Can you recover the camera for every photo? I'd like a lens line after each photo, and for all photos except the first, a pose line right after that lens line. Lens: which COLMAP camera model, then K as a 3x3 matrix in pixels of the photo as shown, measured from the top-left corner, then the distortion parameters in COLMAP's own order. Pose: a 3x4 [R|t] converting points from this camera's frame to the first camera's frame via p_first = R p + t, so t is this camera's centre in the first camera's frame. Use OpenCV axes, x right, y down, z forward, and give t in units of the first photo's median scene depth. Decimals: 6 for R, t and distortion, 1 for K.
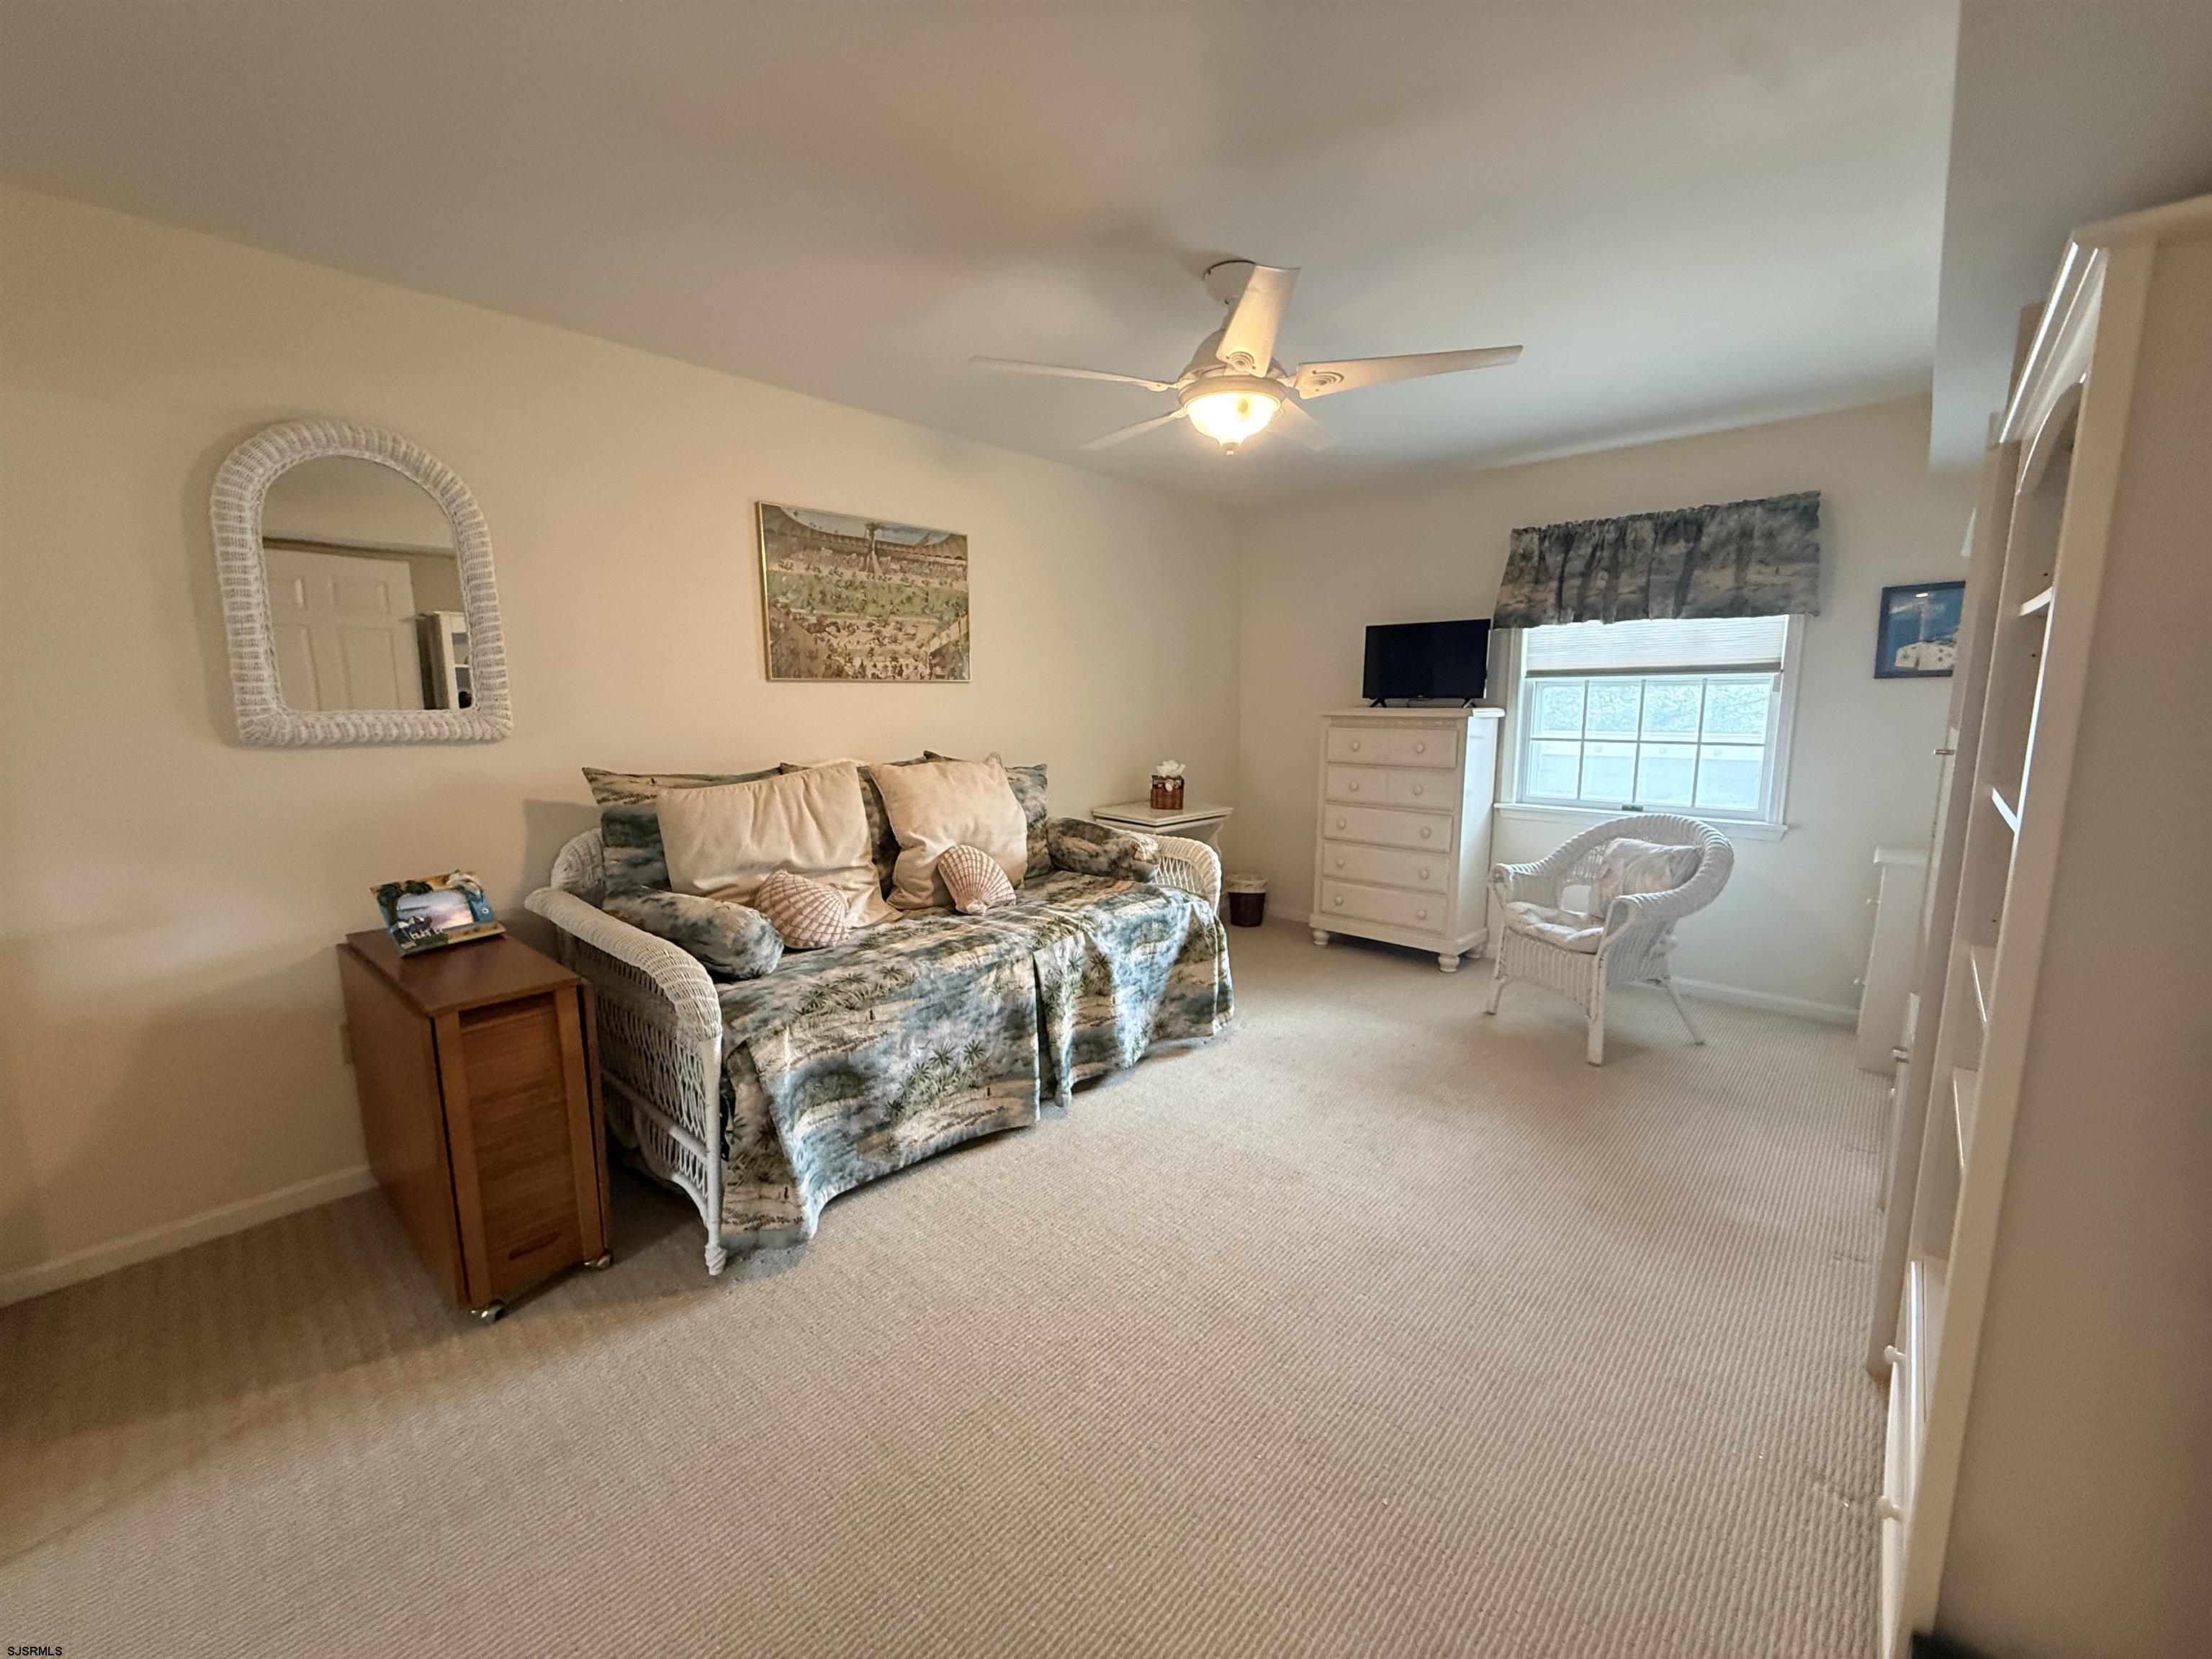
lens RADIAL K [[878.5, 0, 1099.2], [0, 878.5, 829.2], [0, 0, 1]] dist [-0.000020, -0.000006]
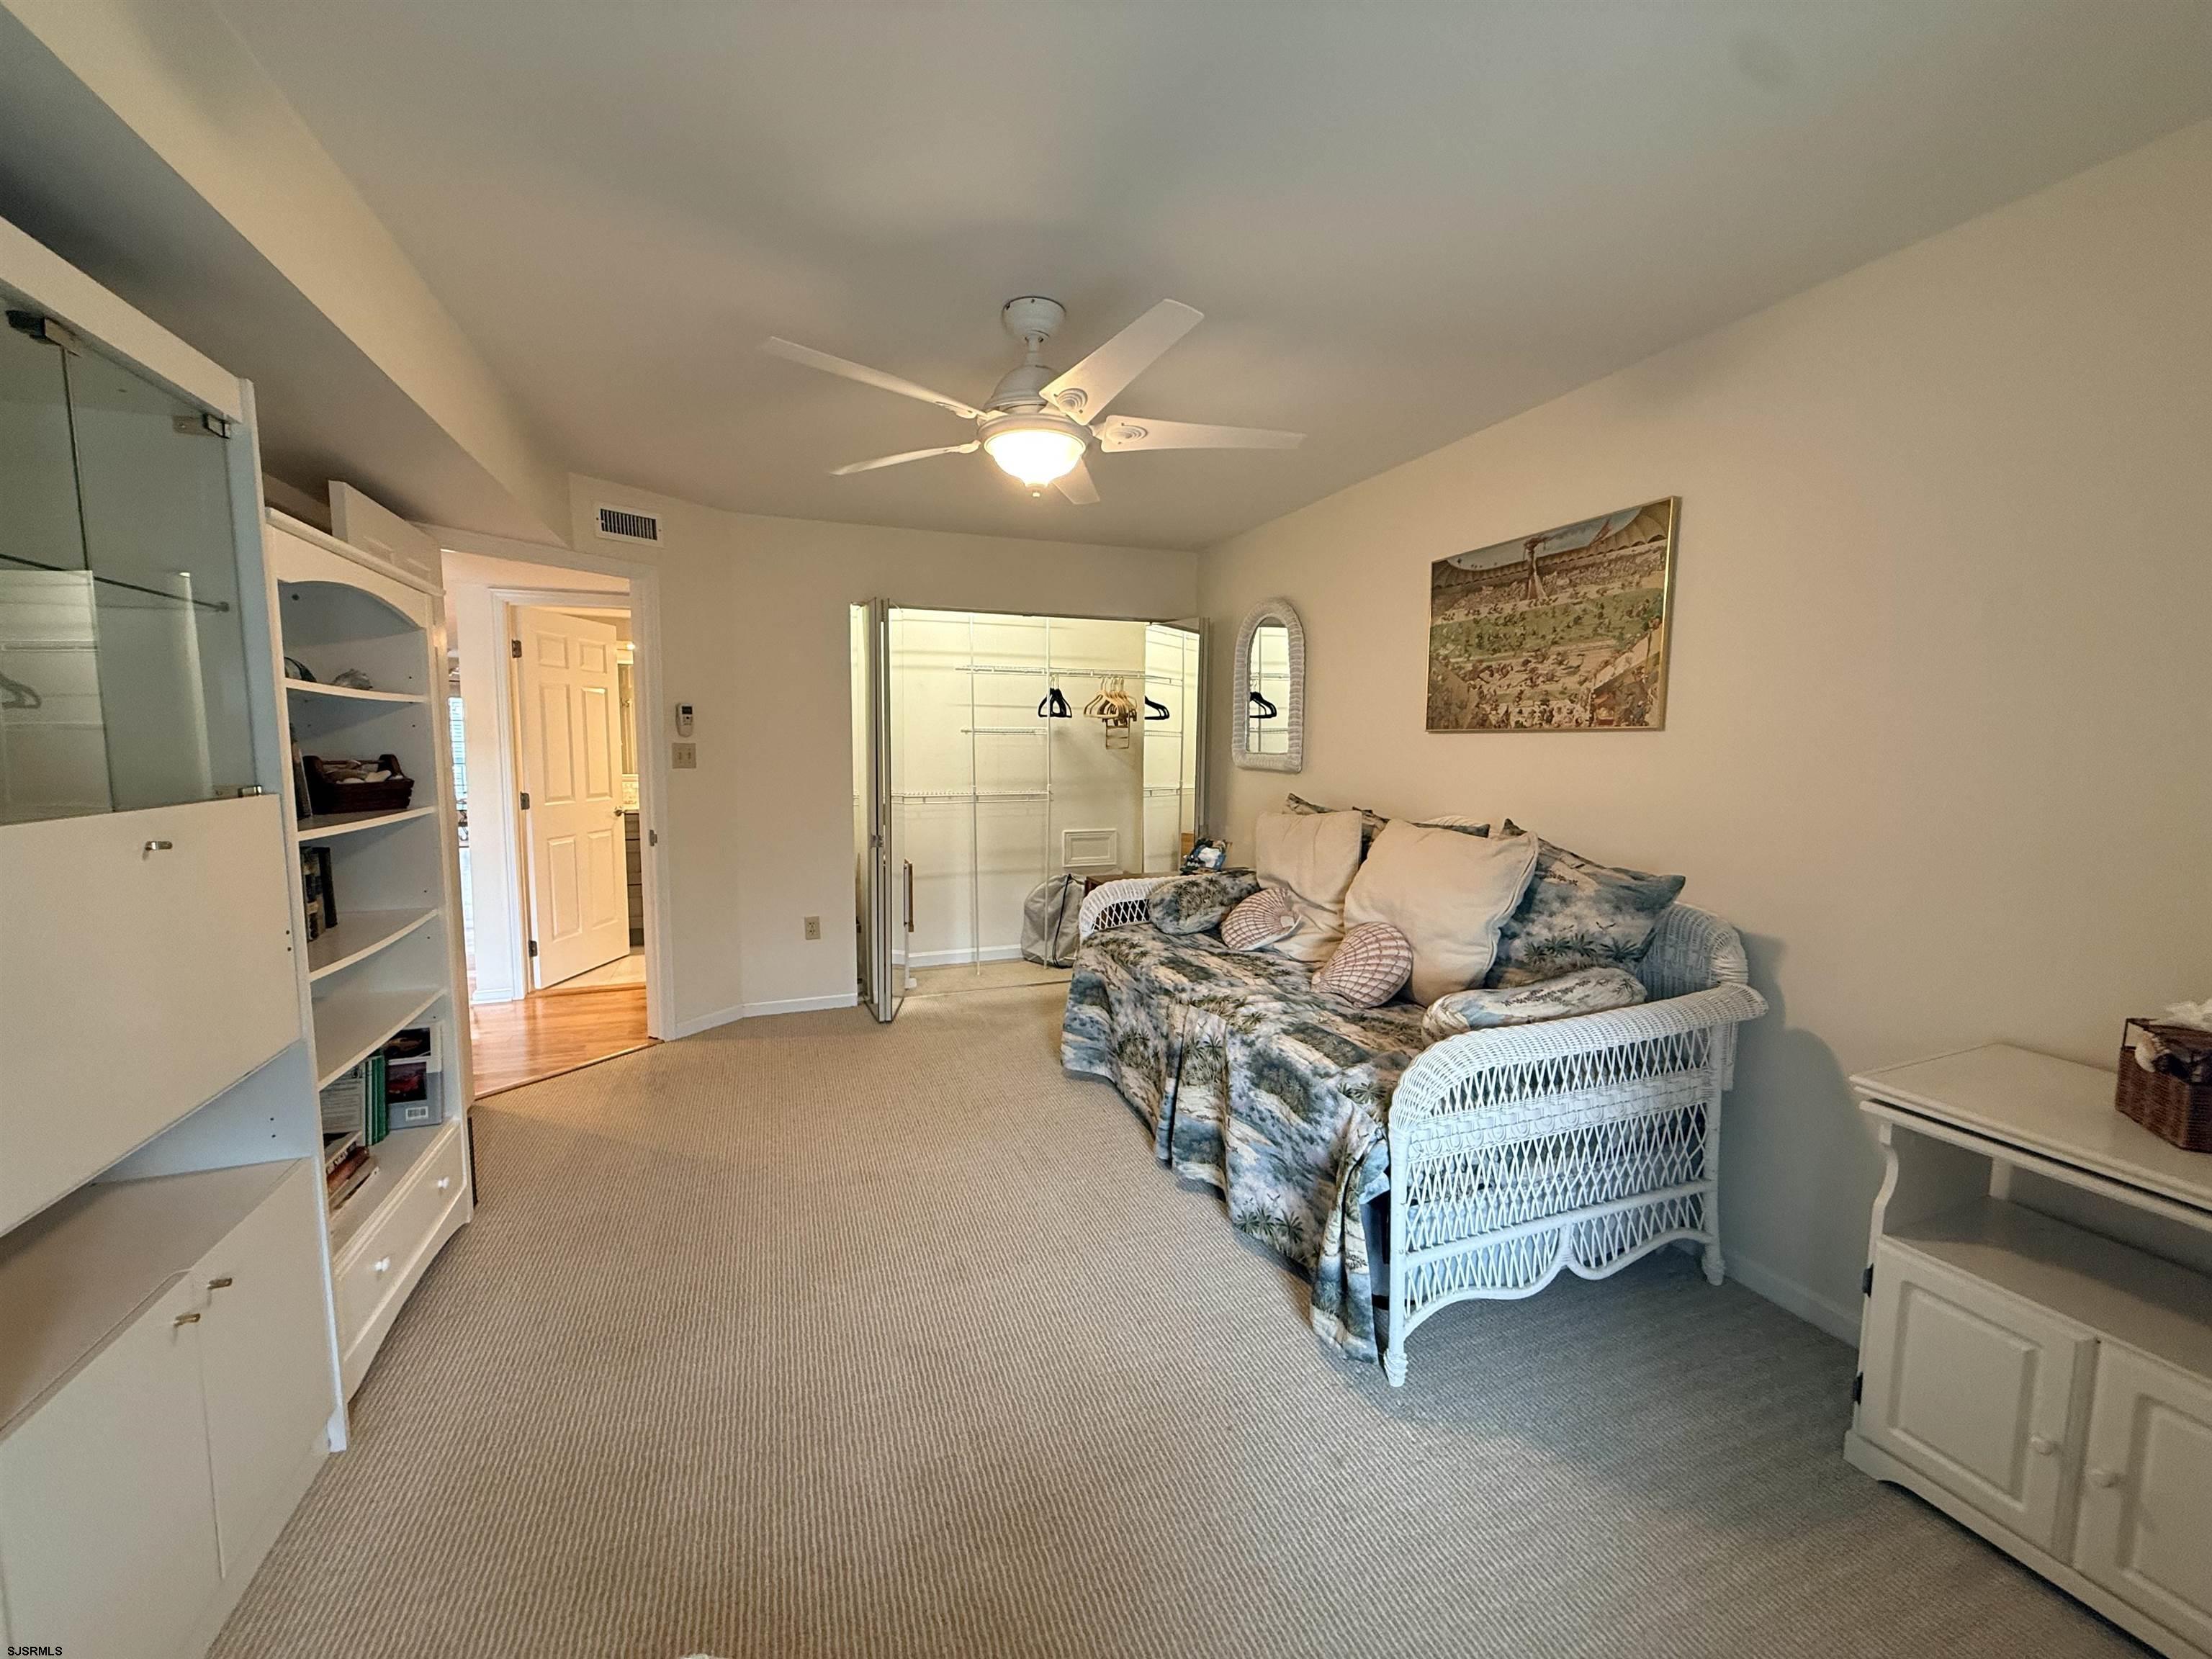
lens RADIAL K [[878.5, 0, 1099.2], [0, 878.5, 829.2], [0, 0, 1]] dist [-0.000020, -0.000006]
pose [[-0.455801, 0.093985, -0.885106, 0.668145], [-0.134490, 0.975720, 0.172865, -0.169811], [0.879862, 0.197830, -0.432095, 1.040048]]
